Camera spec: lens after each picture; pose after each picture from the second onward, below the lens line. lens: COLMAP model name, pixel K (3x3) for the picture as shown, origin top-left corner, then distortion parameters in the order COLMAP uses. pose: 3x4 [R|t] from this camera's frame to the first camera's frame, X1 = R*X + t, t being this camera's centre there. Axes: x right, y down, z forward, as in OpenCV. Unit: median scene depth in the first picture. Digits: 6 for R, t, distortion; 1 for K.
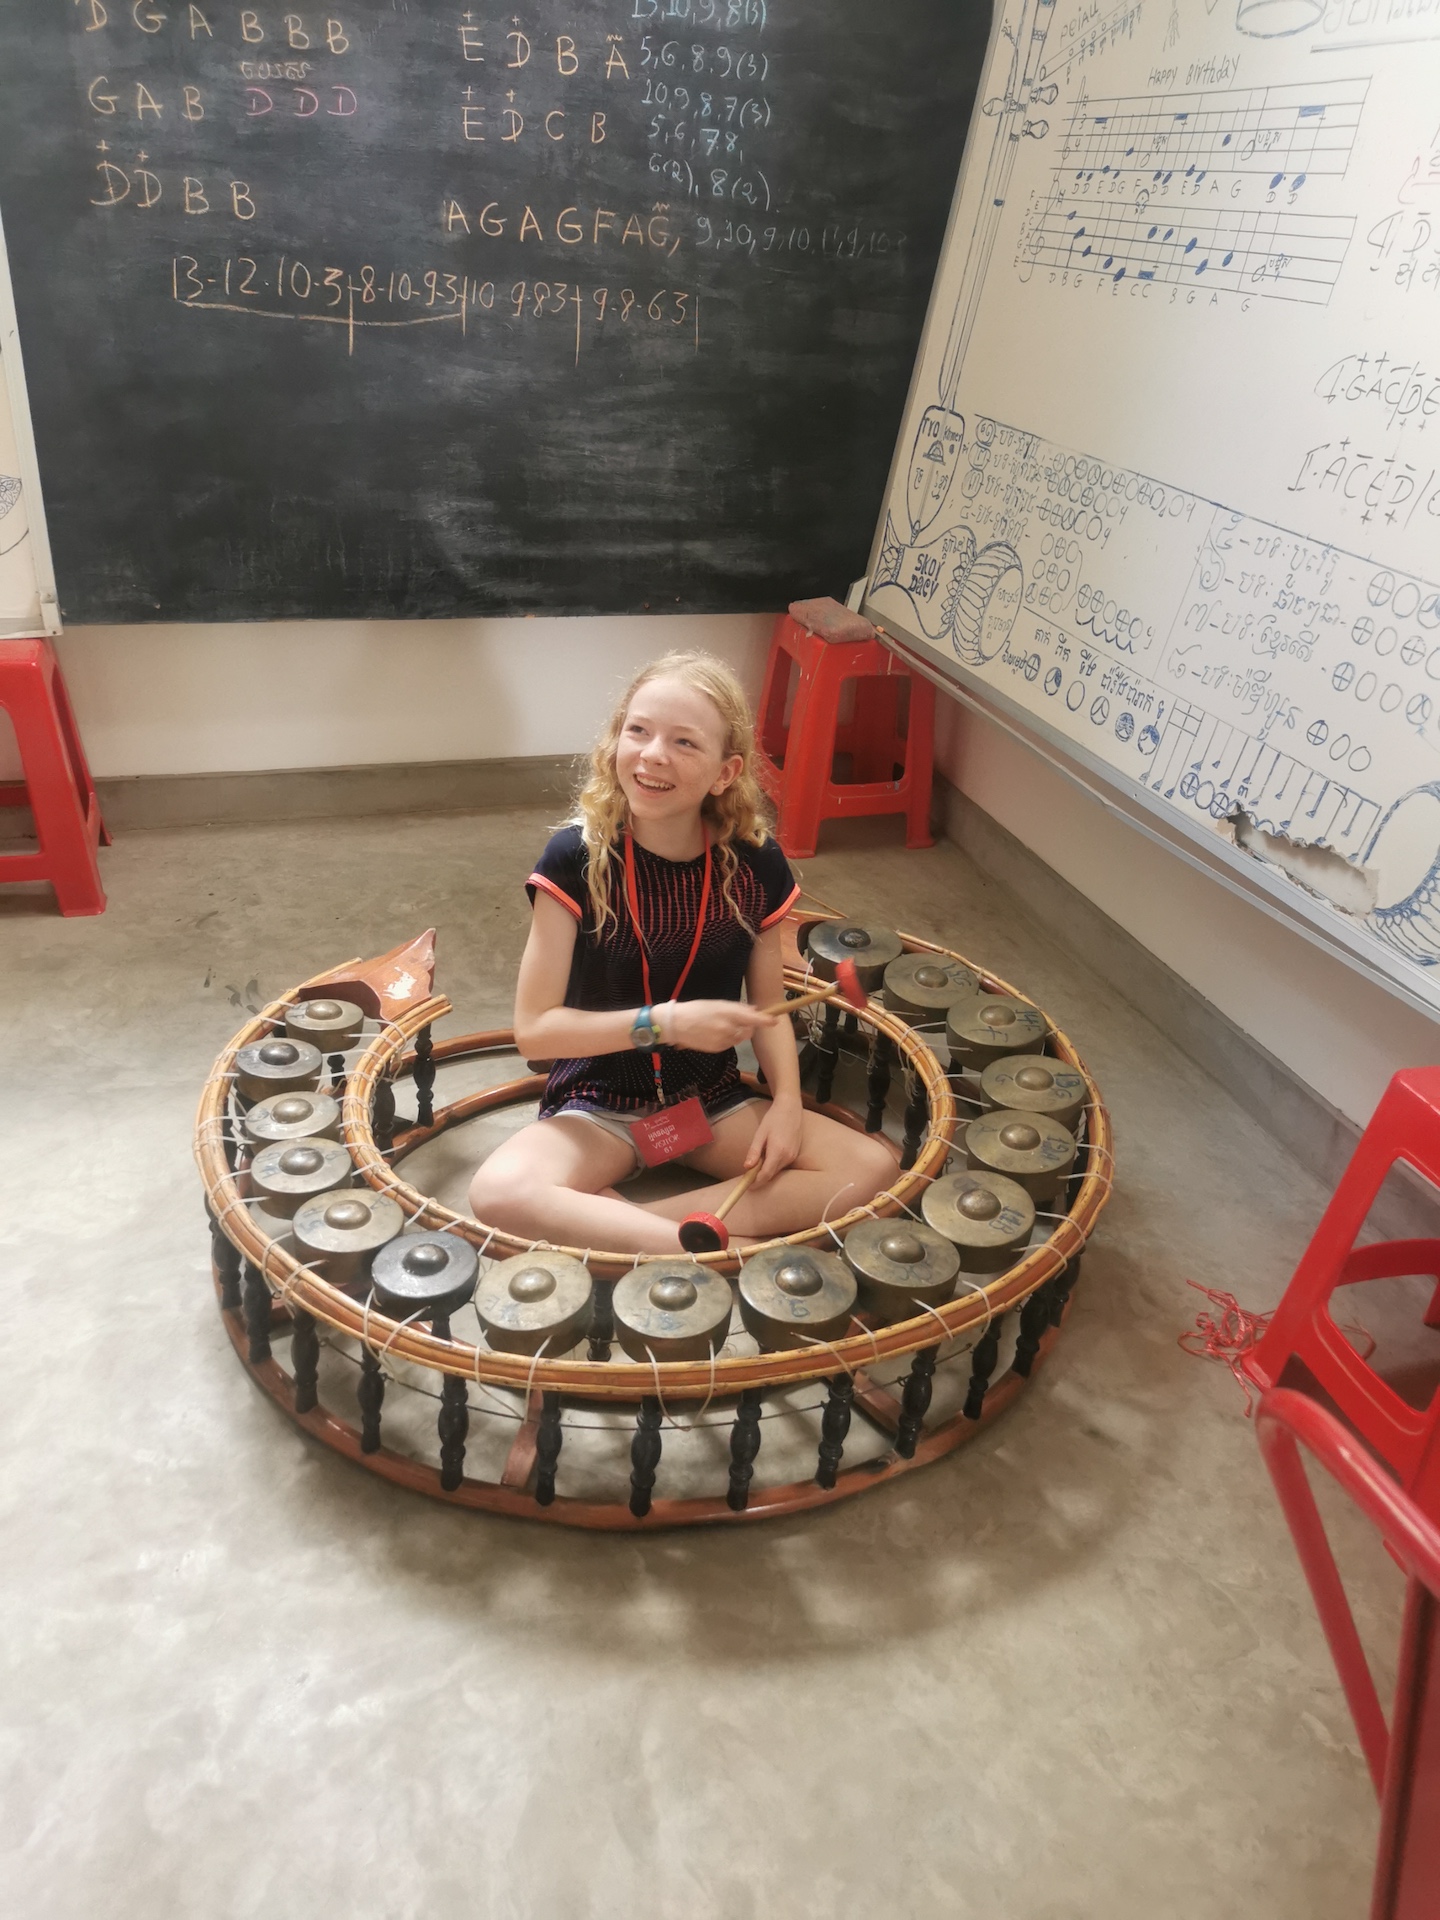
lens RADIAL K [[1493.8, 0, 735.7], [0, 1493.8, 954.9], [0, 0, 1]] dist [0.046004, -0.001550]
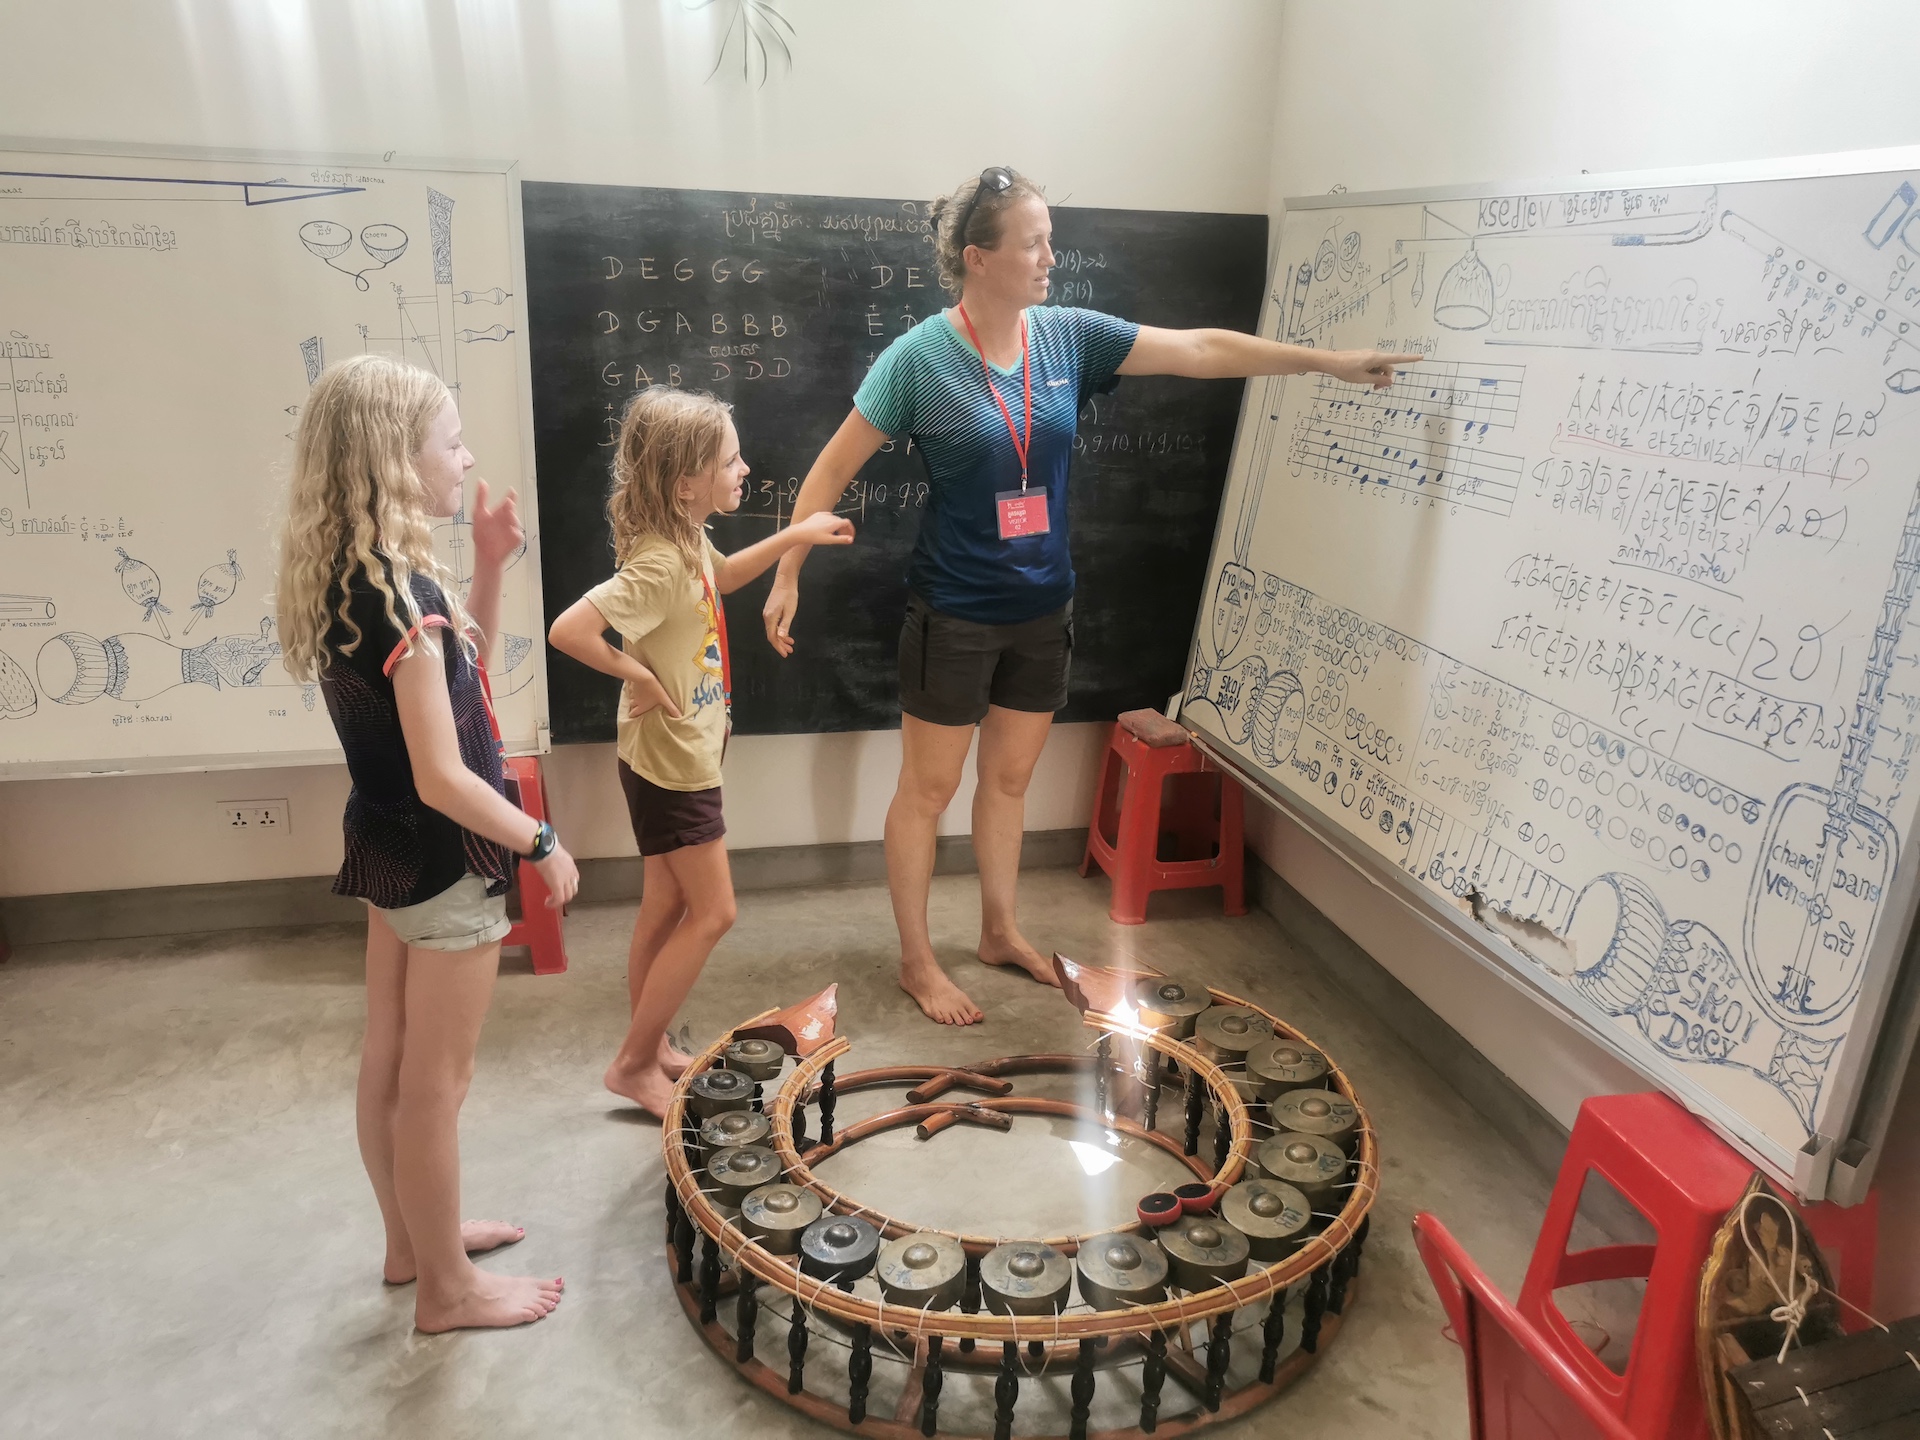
lens RADIAL K [[1493.8, 0, 960.6], [0, 1493.8, 717.3], [0, 0, 1]] dist [0.046004, -0.001550]
pose [[0.996534, -0.011923, -0.082330, 0.011230], [-0.004379, 0.980785, -0.195042, 0.008460], [0.083073, 0.194726, 0.977333, -0.290740]]
